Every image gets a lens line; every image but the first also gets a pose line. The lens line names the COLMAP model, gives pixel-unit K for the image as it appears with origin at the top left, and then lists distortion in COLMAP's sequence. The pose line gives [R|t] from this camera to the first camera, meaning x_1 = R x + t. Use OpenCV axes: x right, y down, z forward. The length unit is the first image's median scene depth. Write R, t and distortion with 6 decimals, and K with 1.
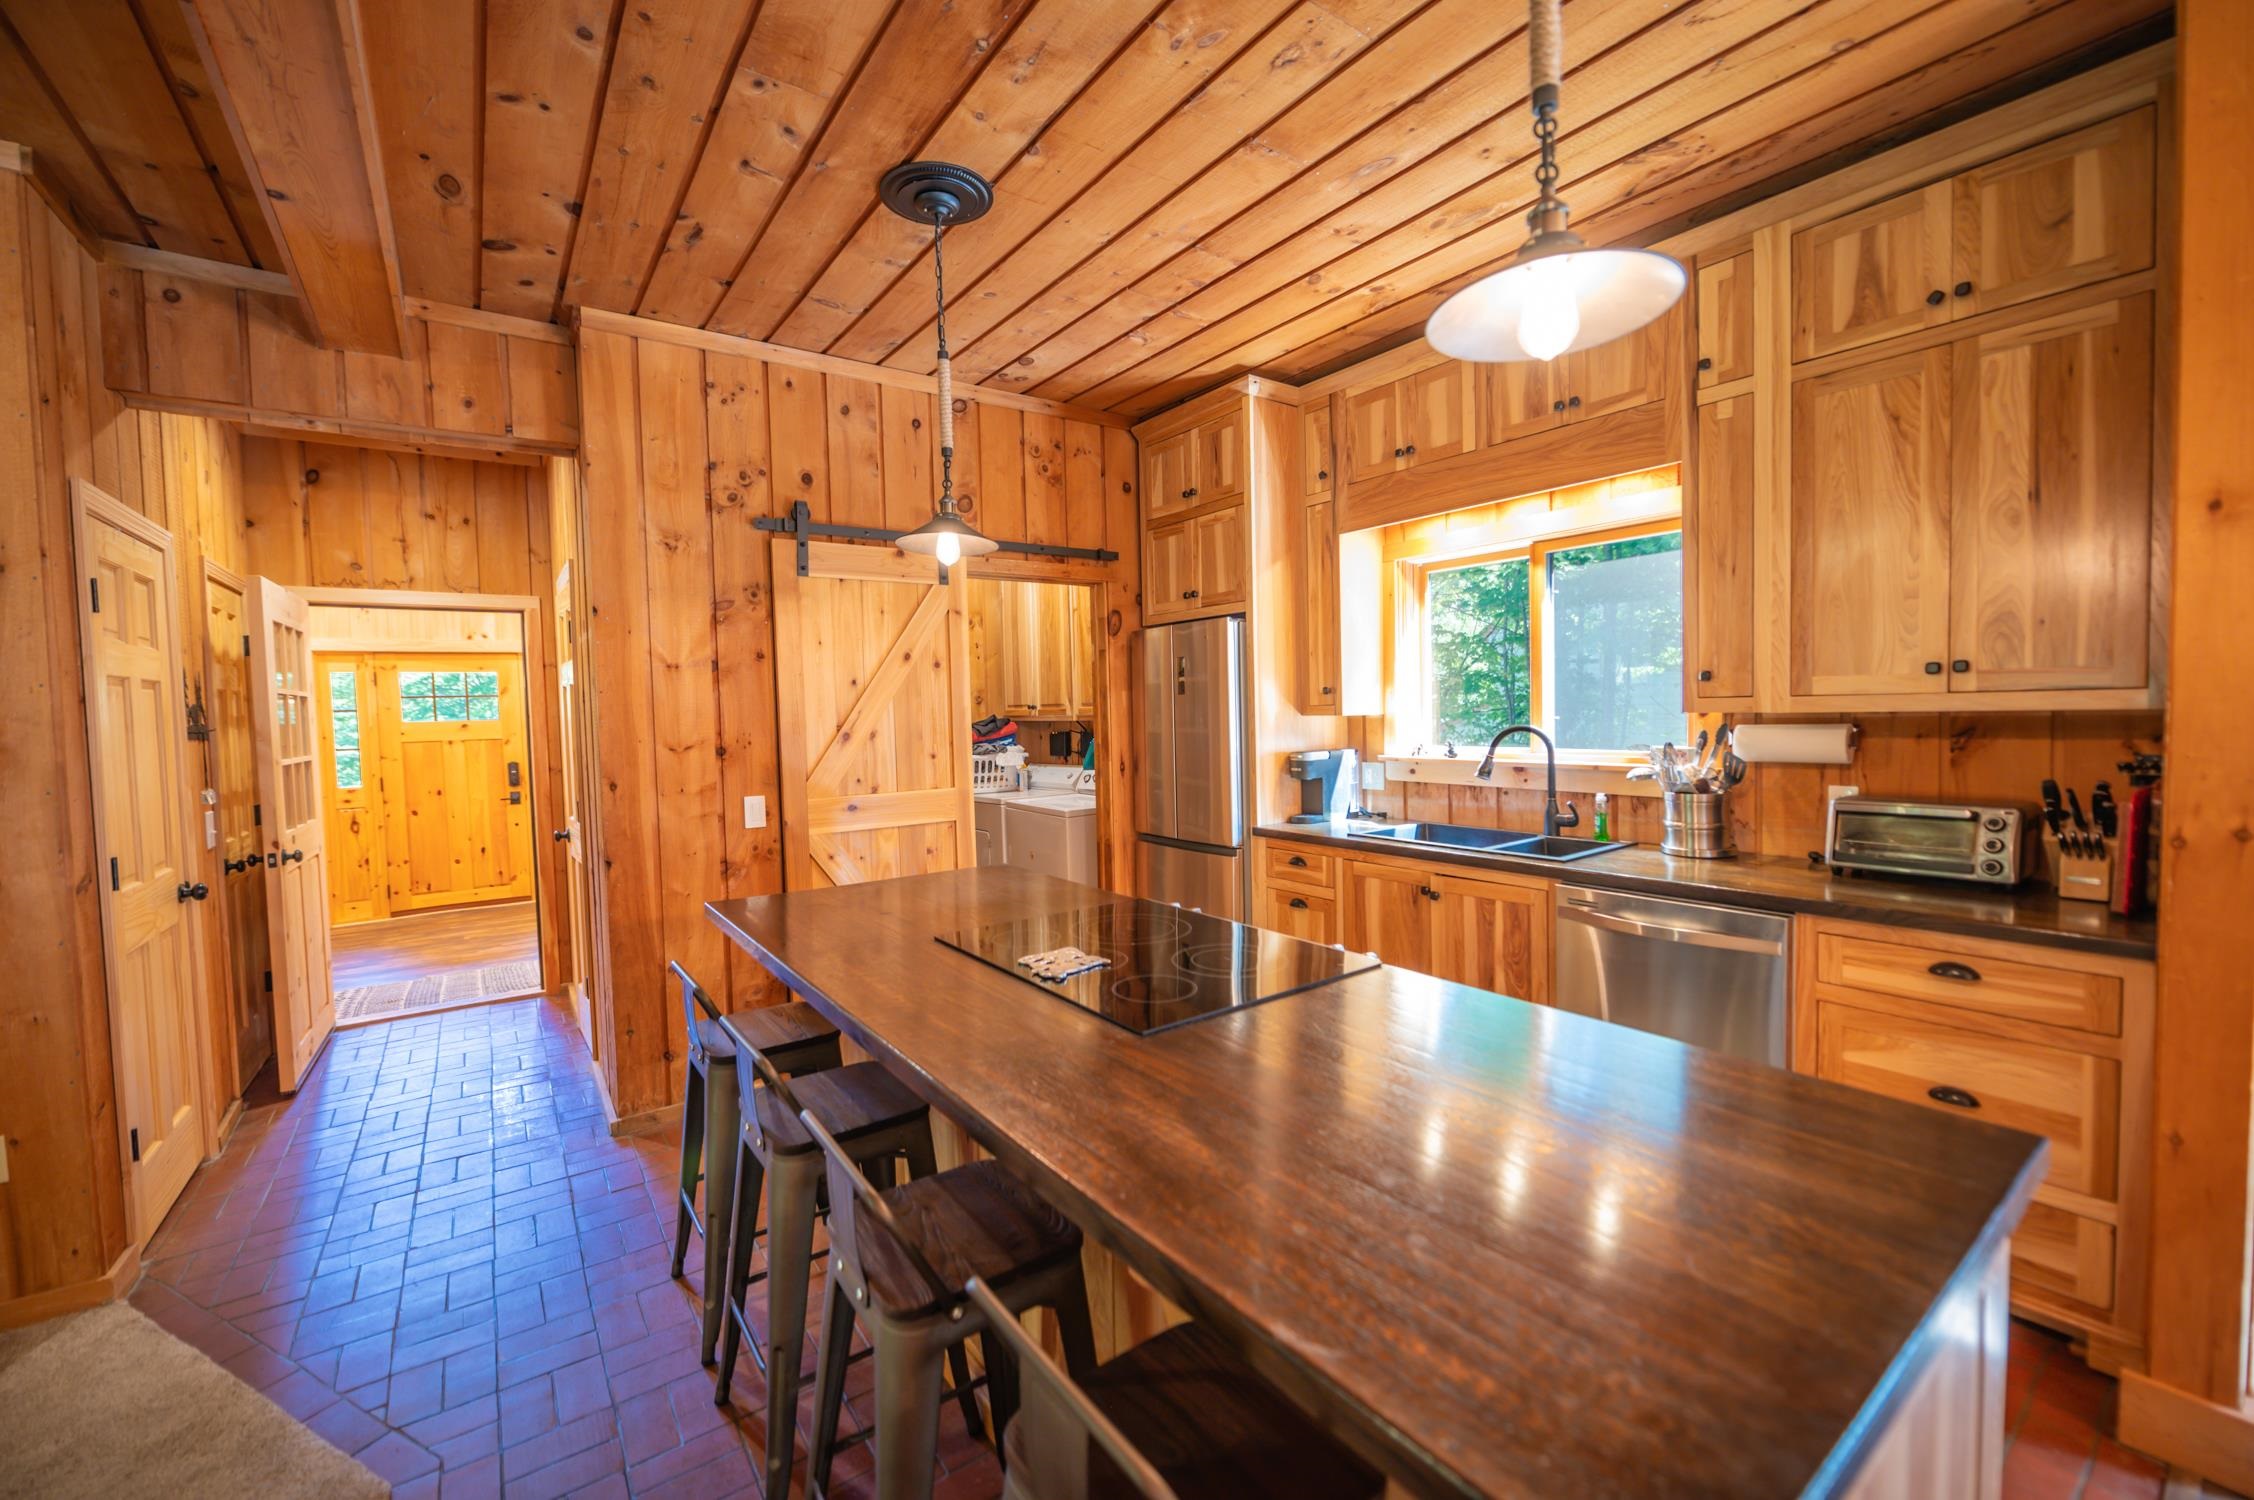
lens RADIAL K [[905.9, 0, 1119.2], [0, 905.9, 744.3], [0, 0, 1]] dist [-0.003004, -0.000051]
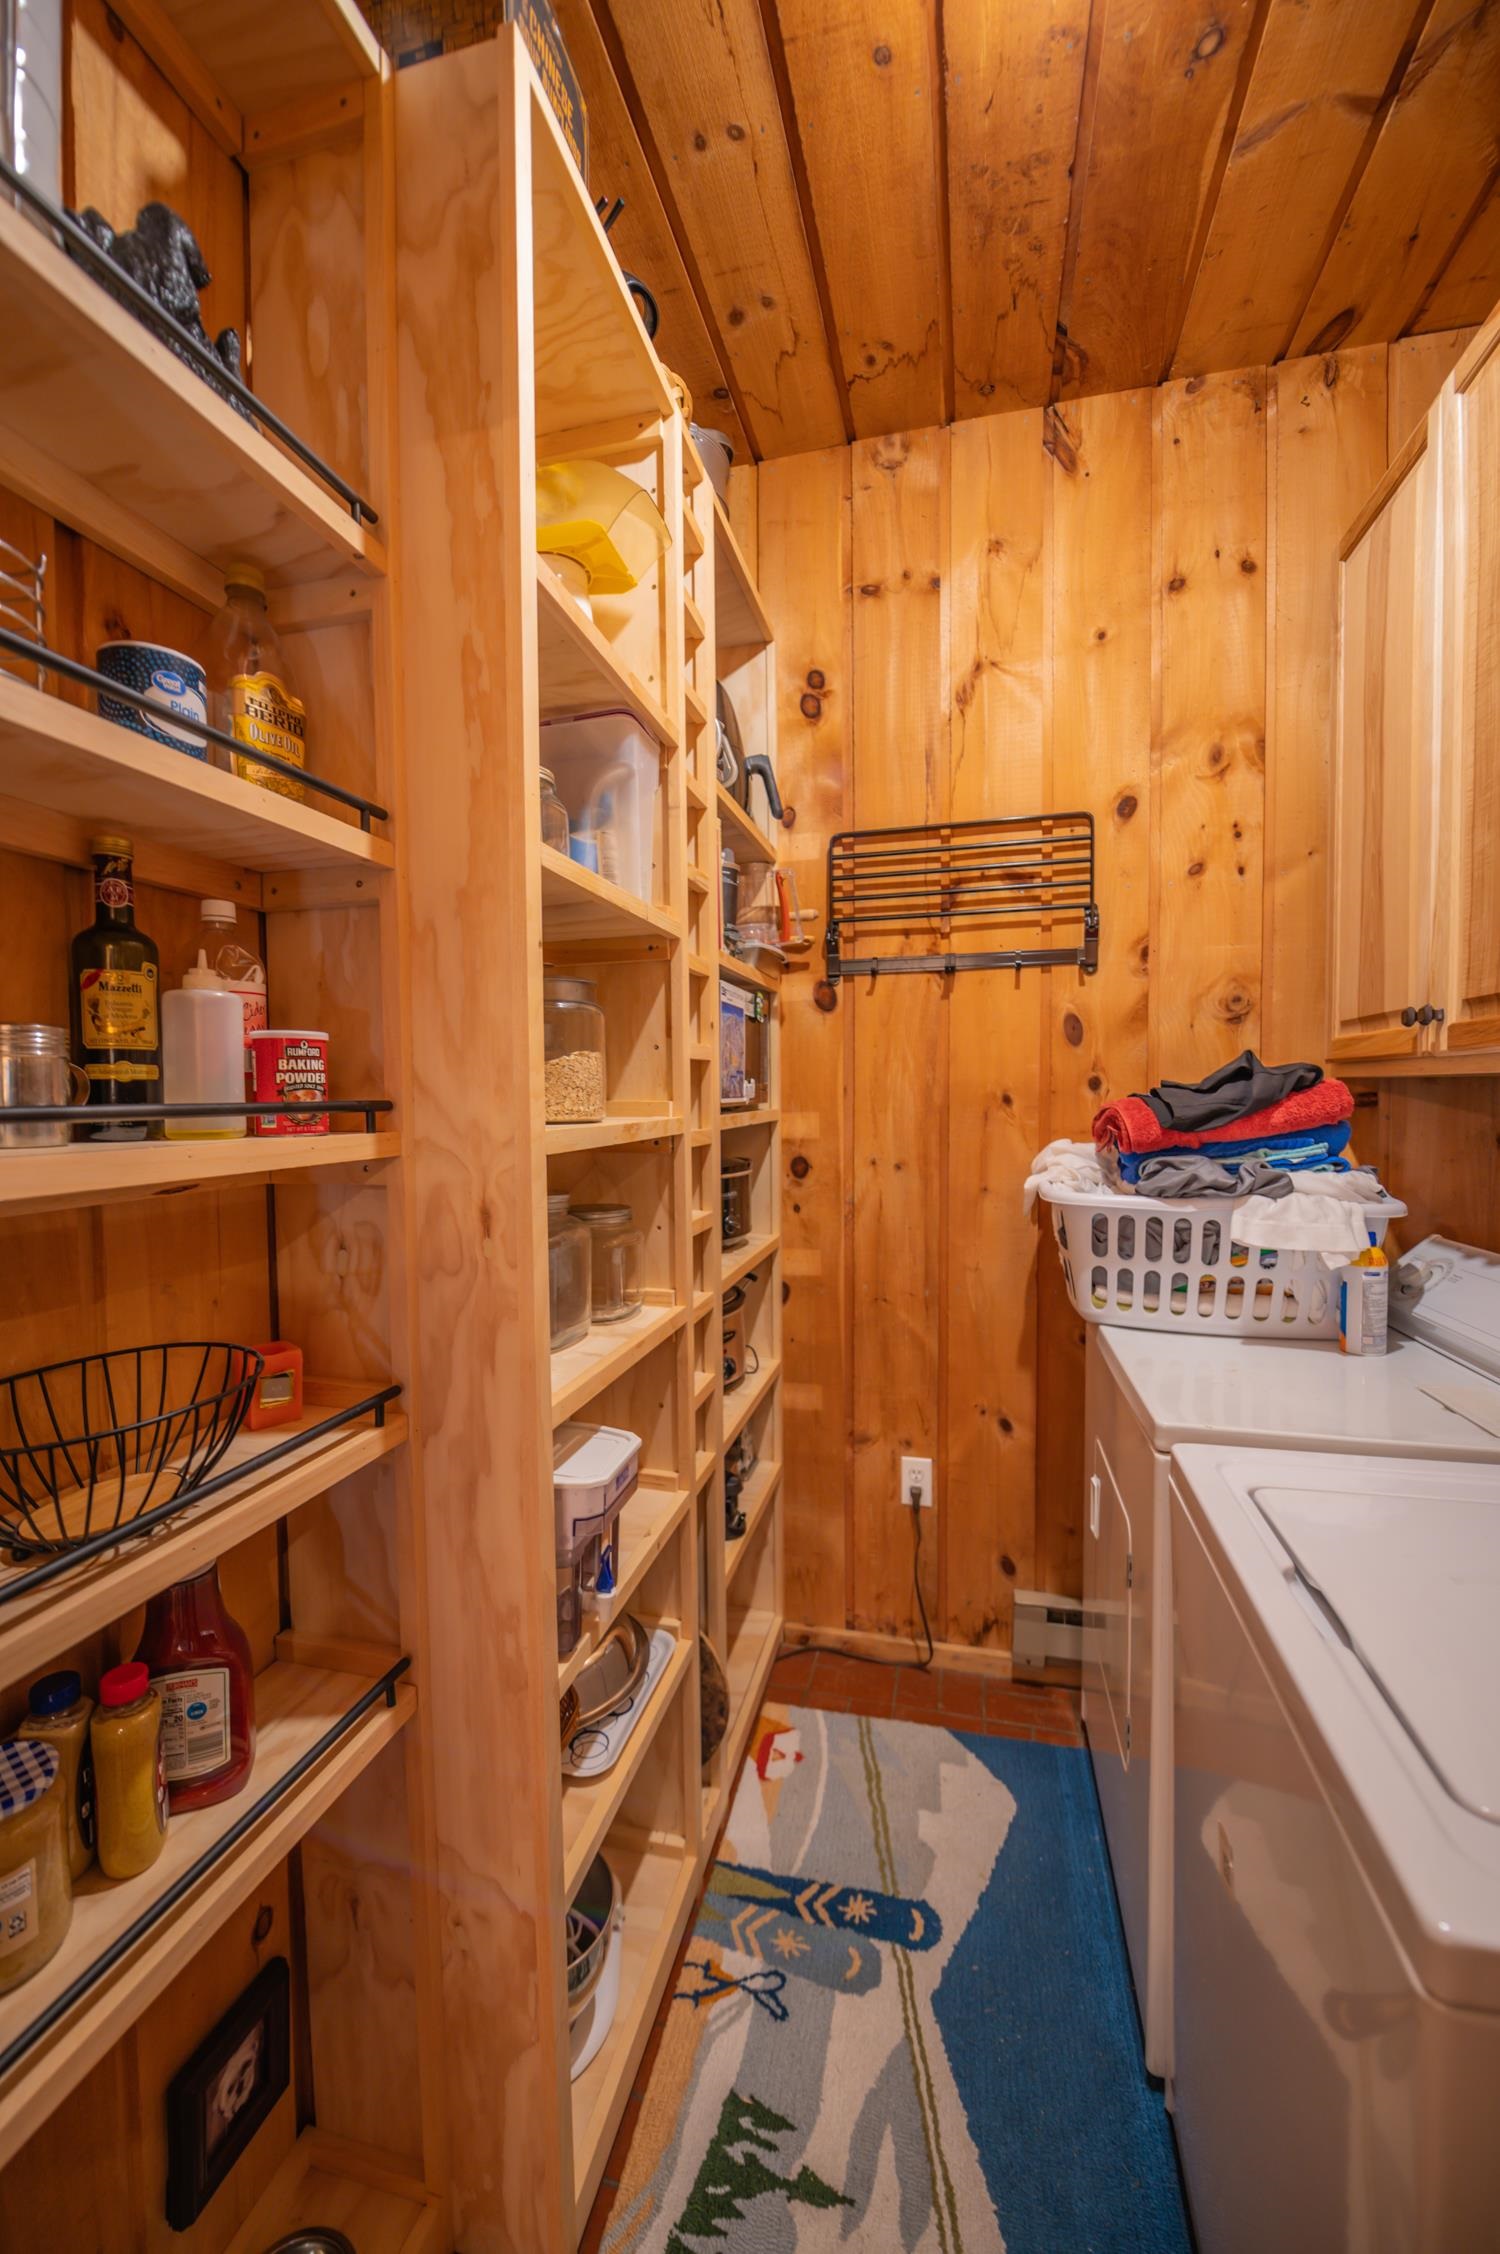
lens RADIAL K [[900.0, 0, 750.0], [0, 900.0, 1127.0], [0, 0, 1]] dist [-0.003622, -0.000232]
pose [[0.647866, 0.046300, -0.760346, -0.032478], [-0.036475, 0.998892, 0.029747, -0.014136], [0.760881, 0.008461, 0.648837, 0.794378]]
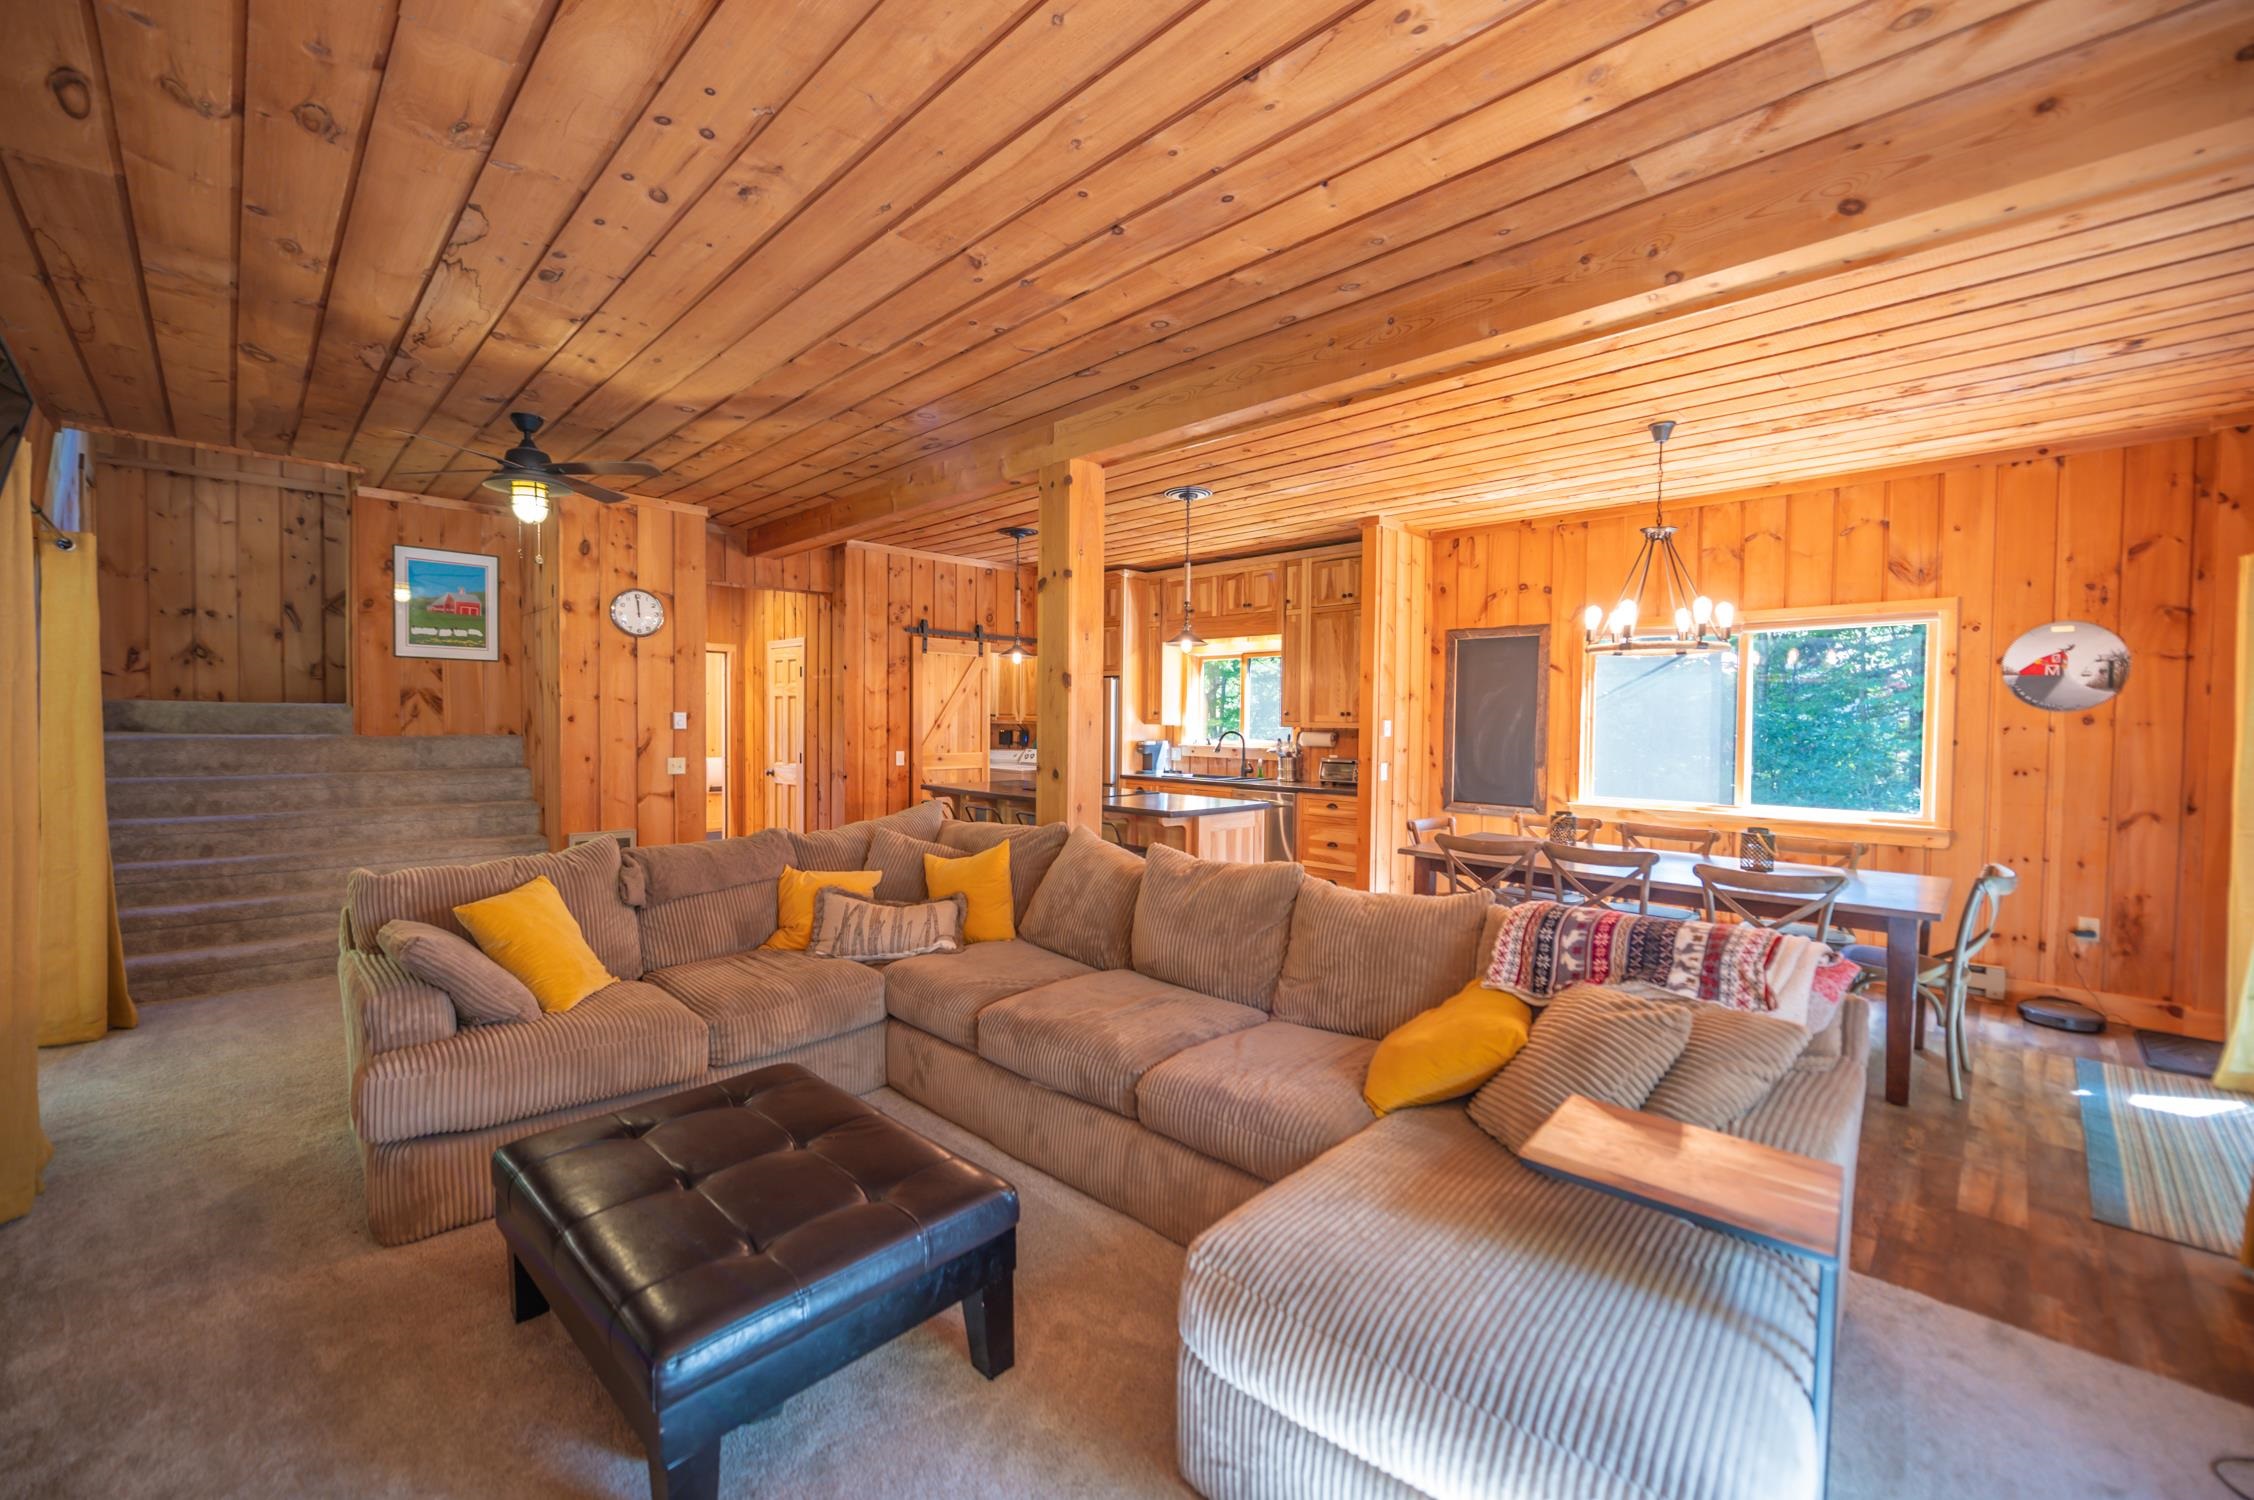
lens RADIAL K [[900.0, 0, 1113.1], [0, 900.0, 738.8], [0, 0, 1]] dist [-0.003622, -0.000232]
pose [[0.987952, 0.032311, 0.151348, -0.209188], [-0.029493, 0.999348, -0.020831, 0.054174], [-0.151922, 0.016116, 0.988261, -1.193136]]
